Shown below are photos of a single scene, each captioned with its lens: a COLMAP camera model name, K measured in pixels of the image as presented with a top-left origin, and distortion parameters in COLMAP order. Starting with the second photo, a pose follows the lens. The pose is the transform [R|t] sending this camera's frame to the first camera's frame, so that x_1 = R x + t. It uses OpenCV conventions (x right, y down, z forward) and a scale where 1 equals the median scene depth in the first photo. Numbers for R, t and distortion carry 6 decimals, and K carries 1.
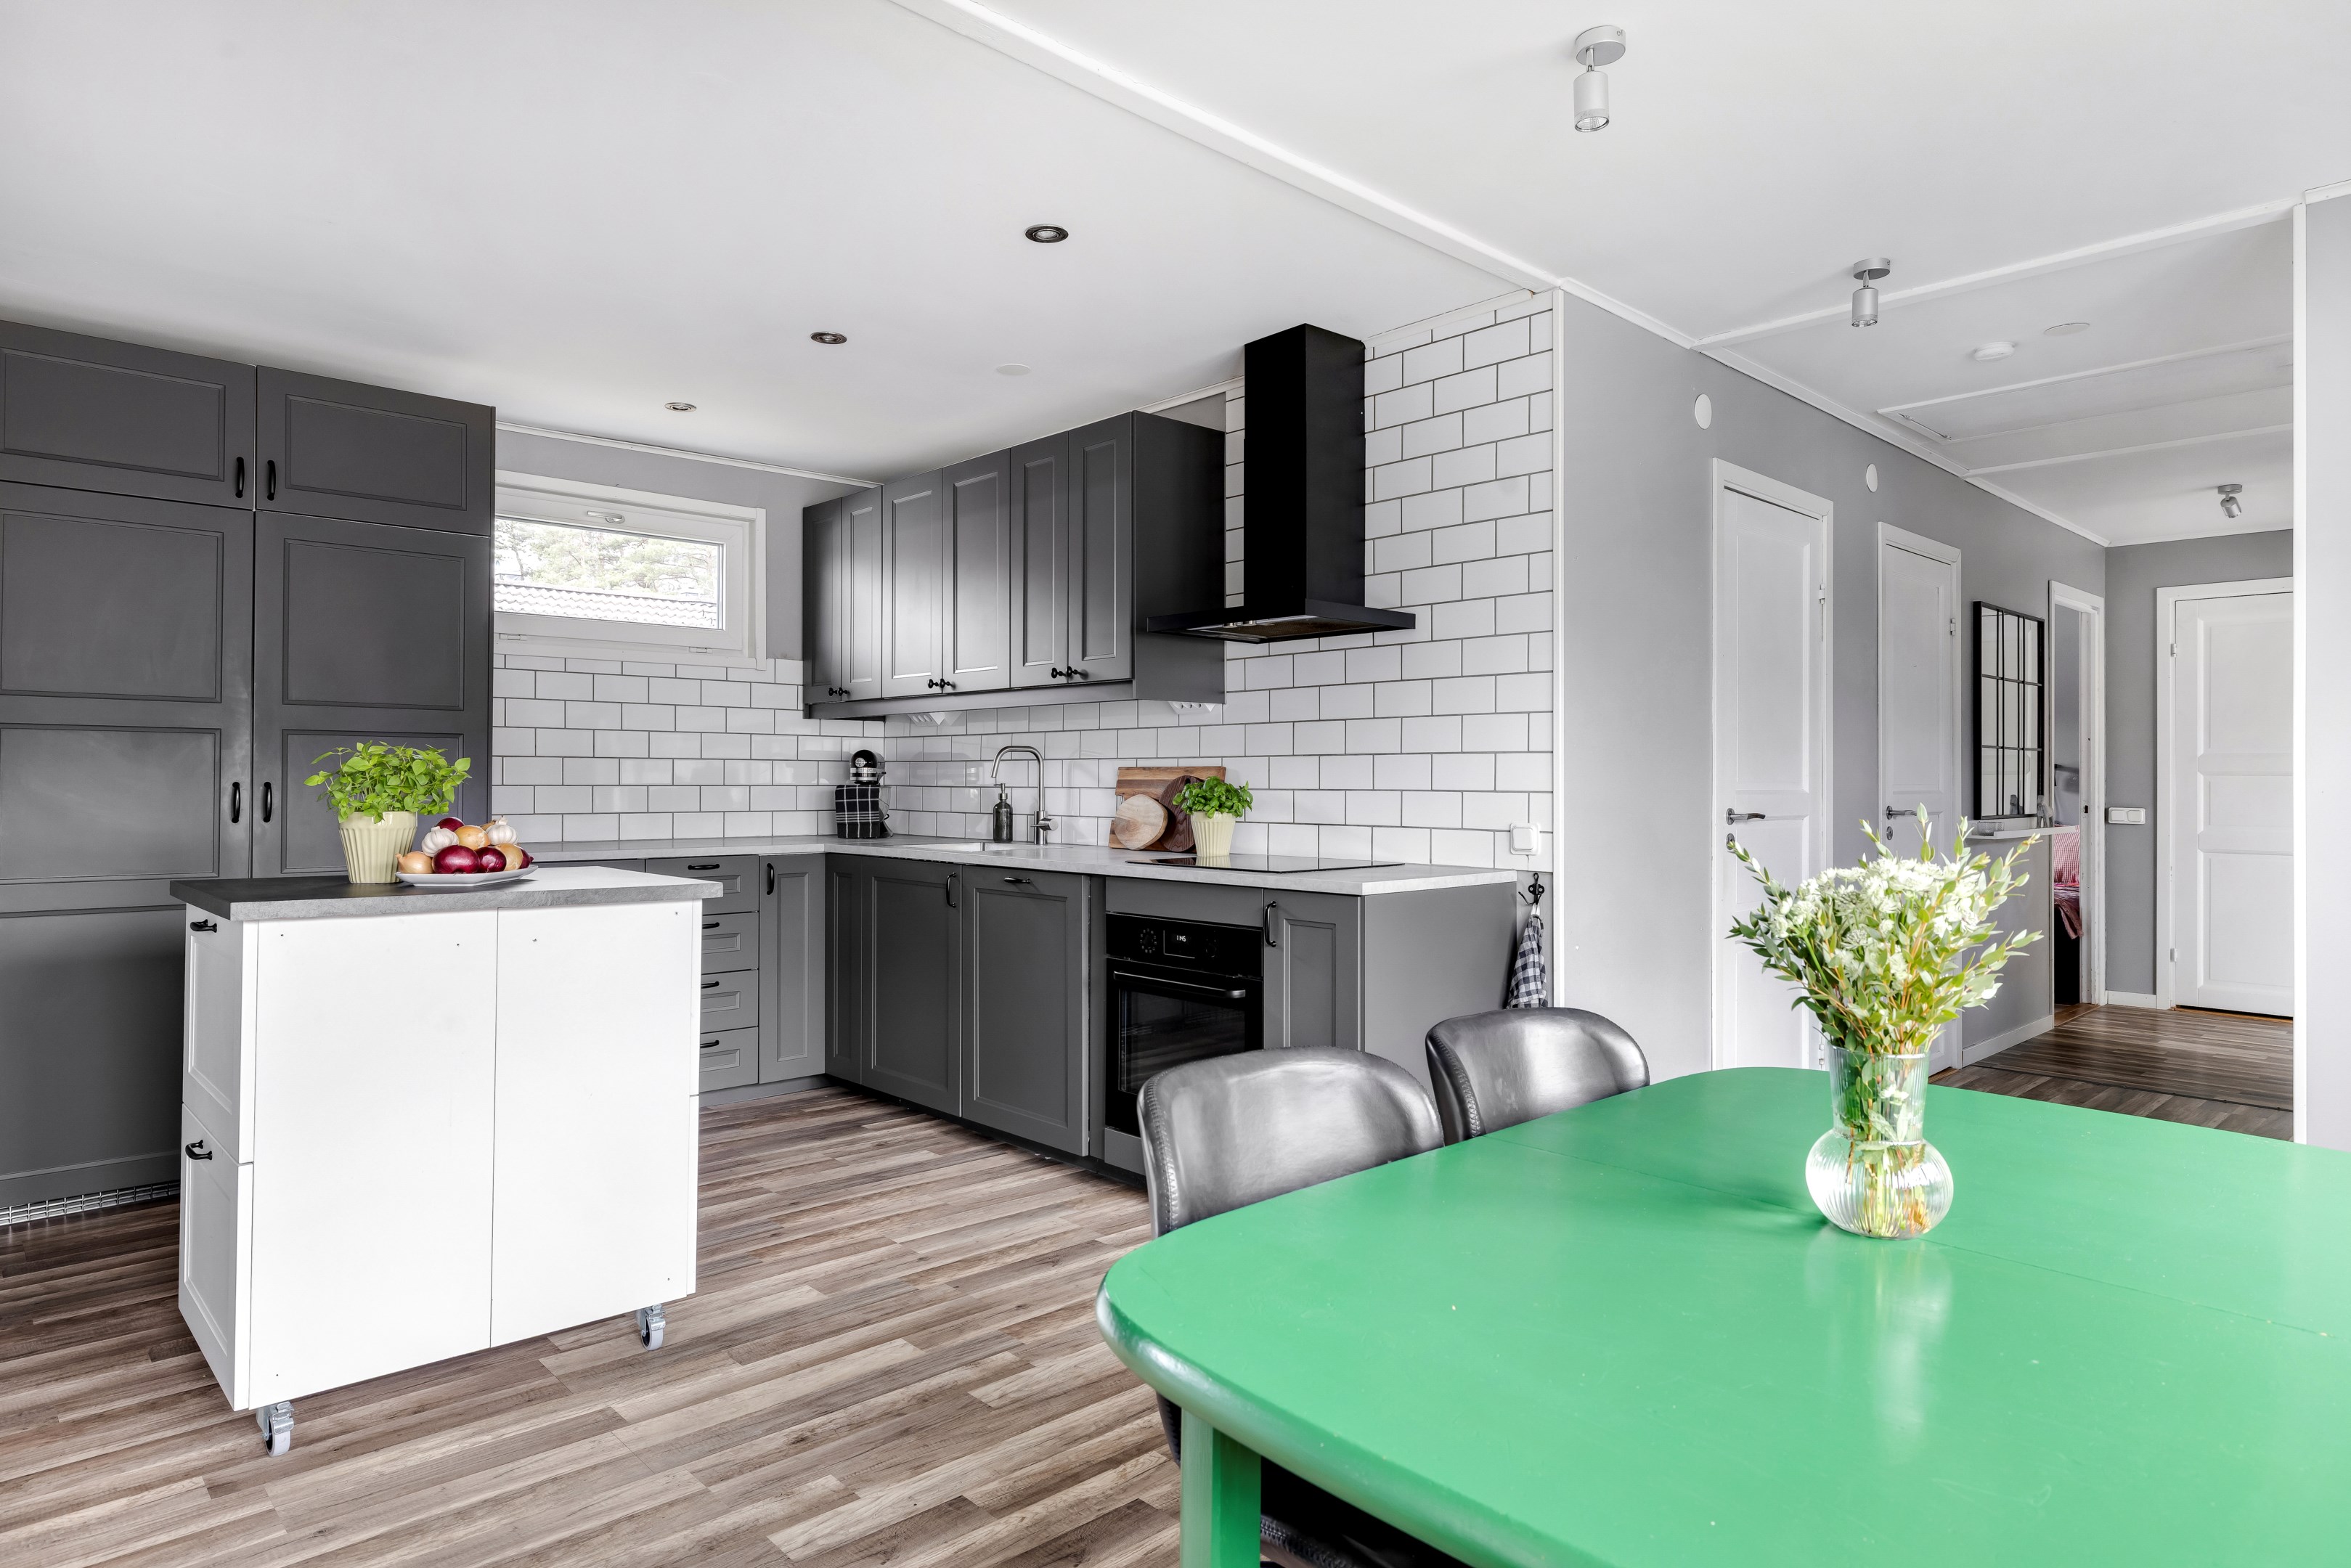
lens RADIAL K [[1348.0, 0, 1173.4], [0, 1348.0, 776.7], [0, 0, 1]] dist [0.005149, 0.000947]
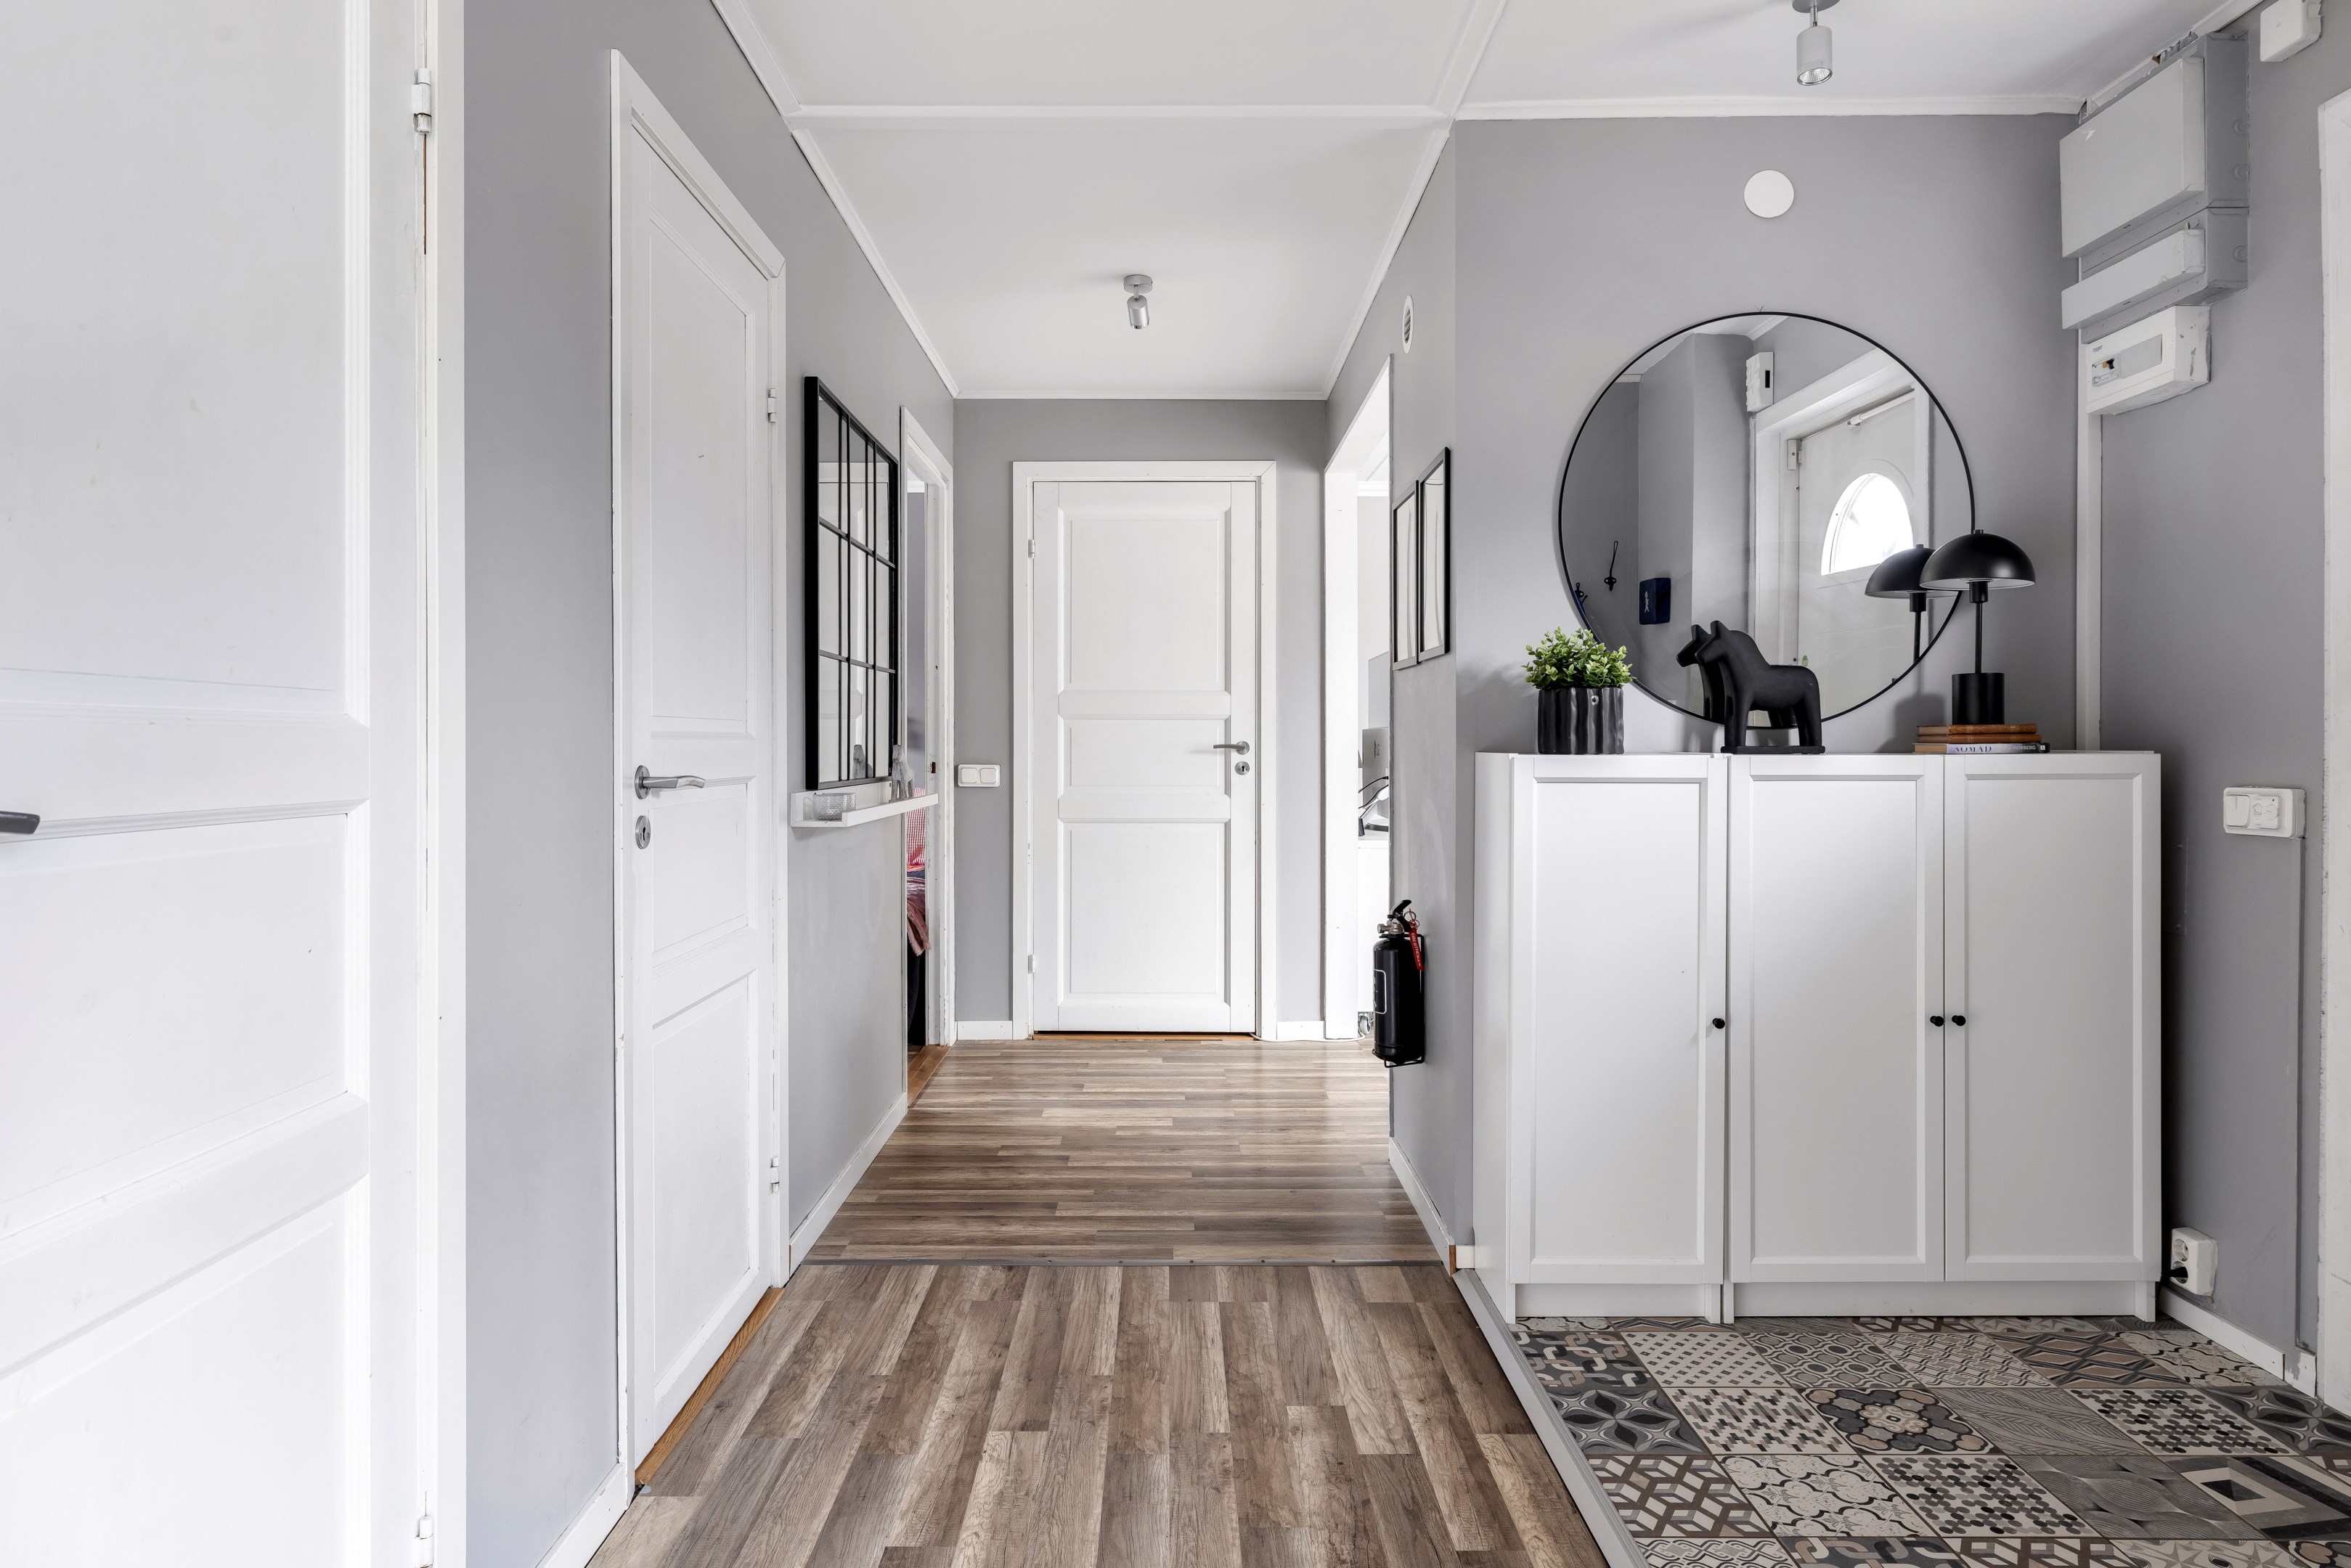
lens RADIAL K [[1391.0, 0, 1162.9], [0, 1391.0, 749.0], [0, 0, 1]] dist [-0.003815, 0.001338]
pose [[0.687685, -0.005652, 0.725987, 0.377076], [0.001227, 0.999977, 0.006623, 0.015605], [-0.726008, -0.003664, 0.687677, 0.673040]]
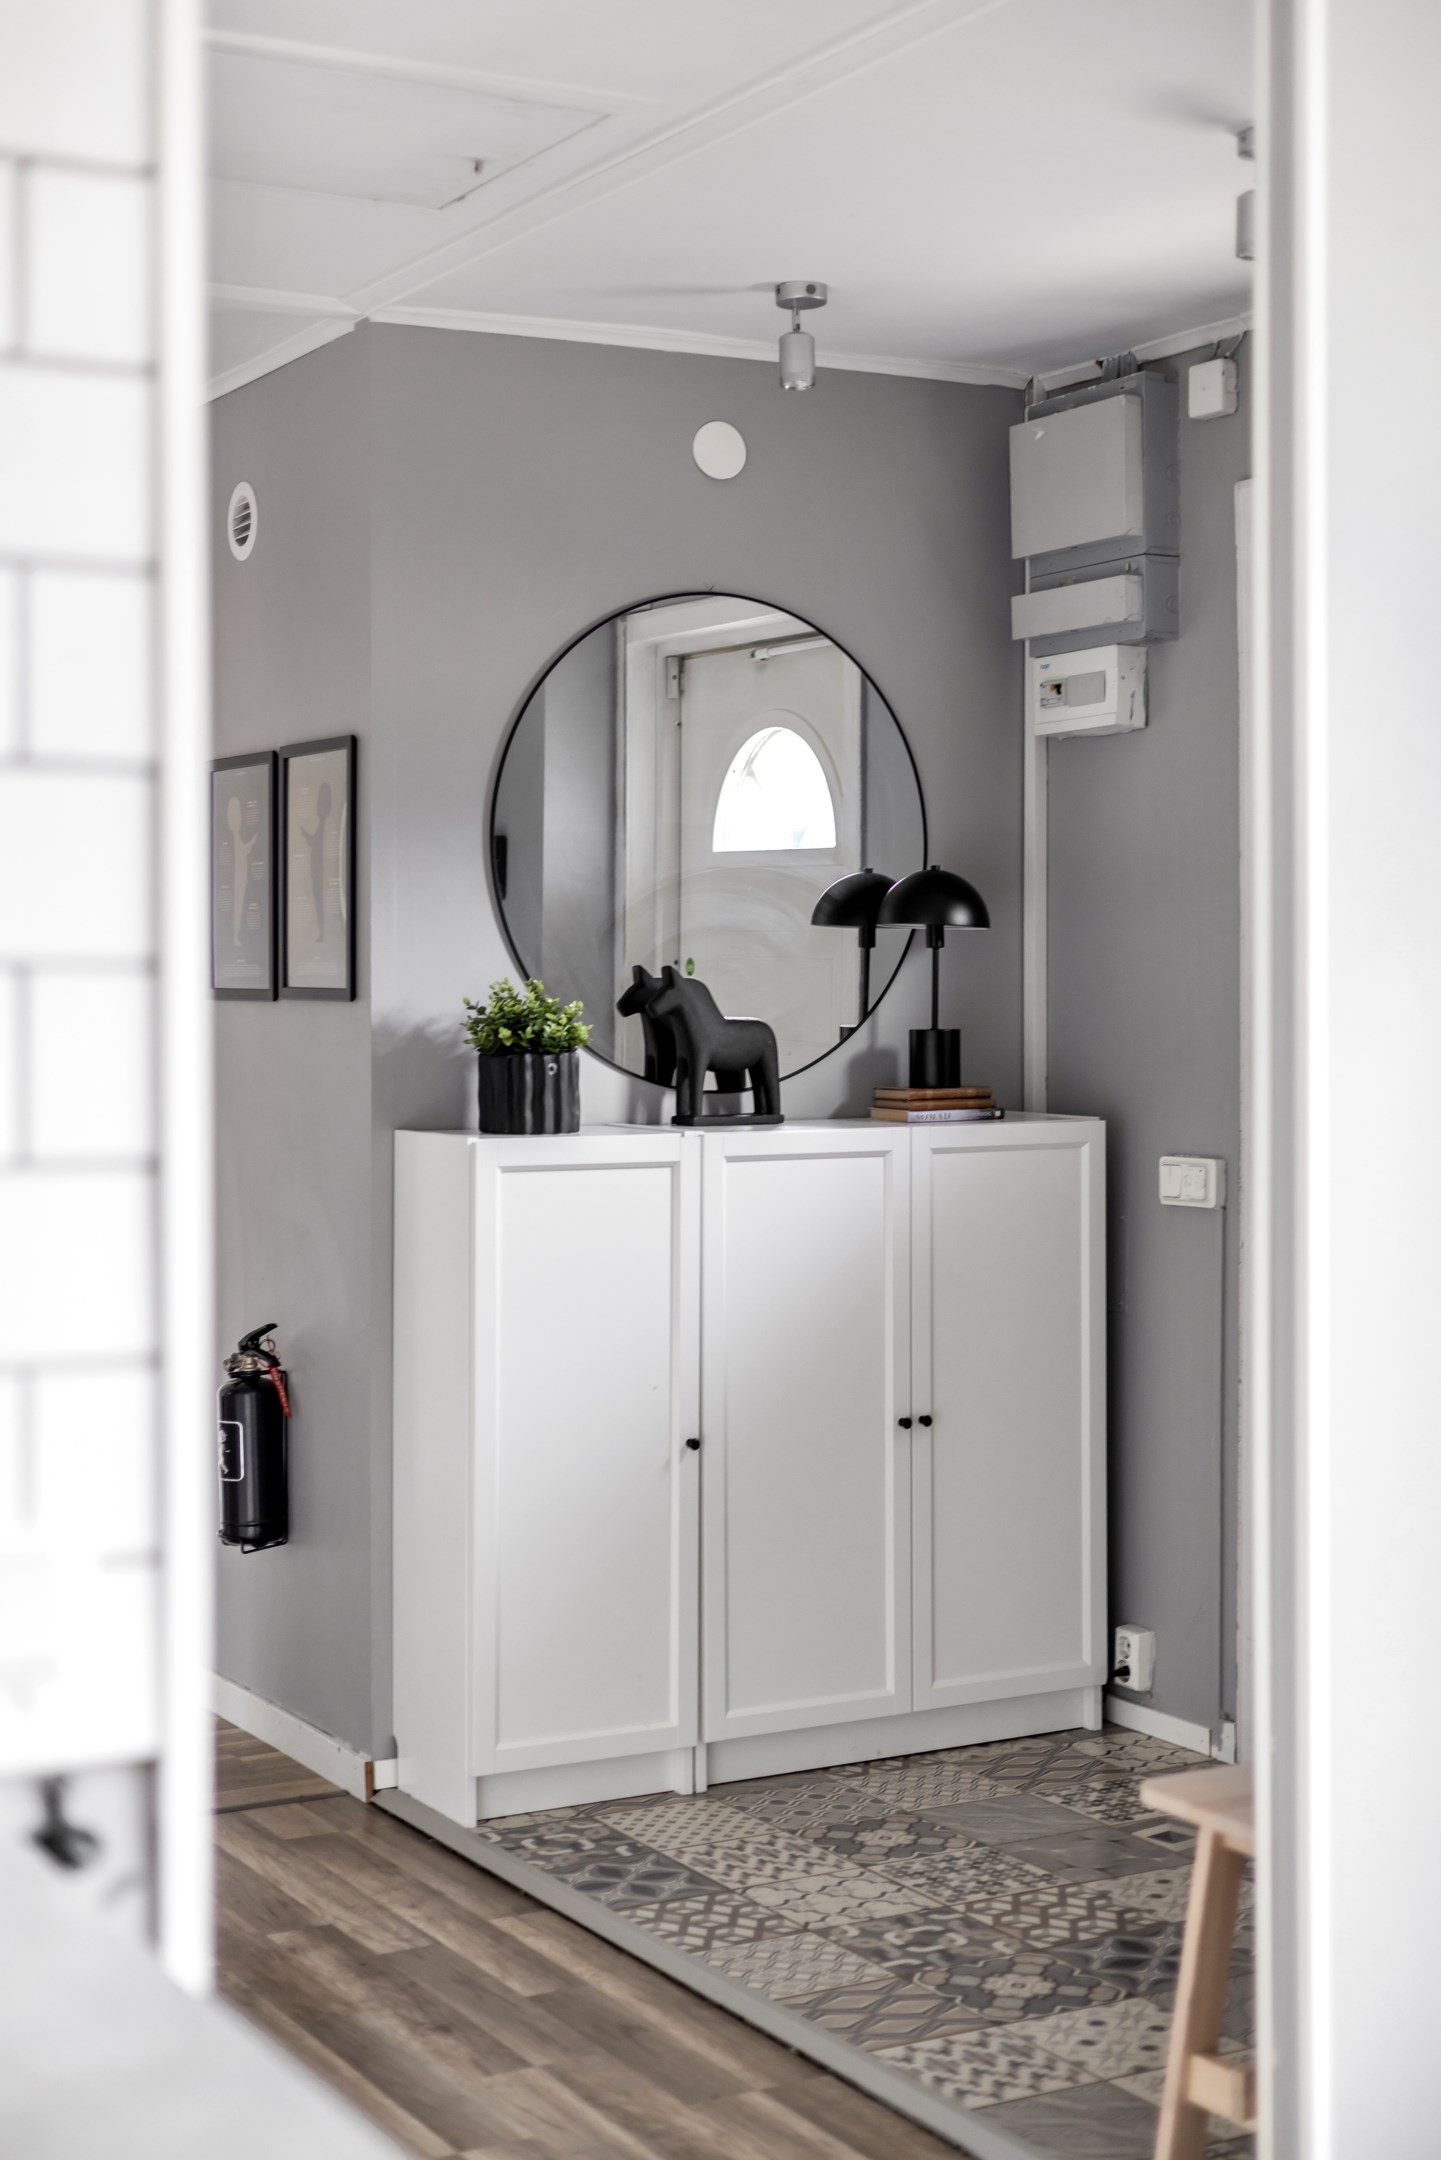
lens RADIAL K [[3064.2, 0, 722.1], [0, 3064.2, 996.5], [0, 0, 1]] dist [0.006203, -0.024314]
pose [[0.237340, -0.009352, 0.971382, -0.116755], [0.000348, 0.999954, 0.009542, -0.038305], [-0.971427, -0.001927, 0.237333, 0.630359]]
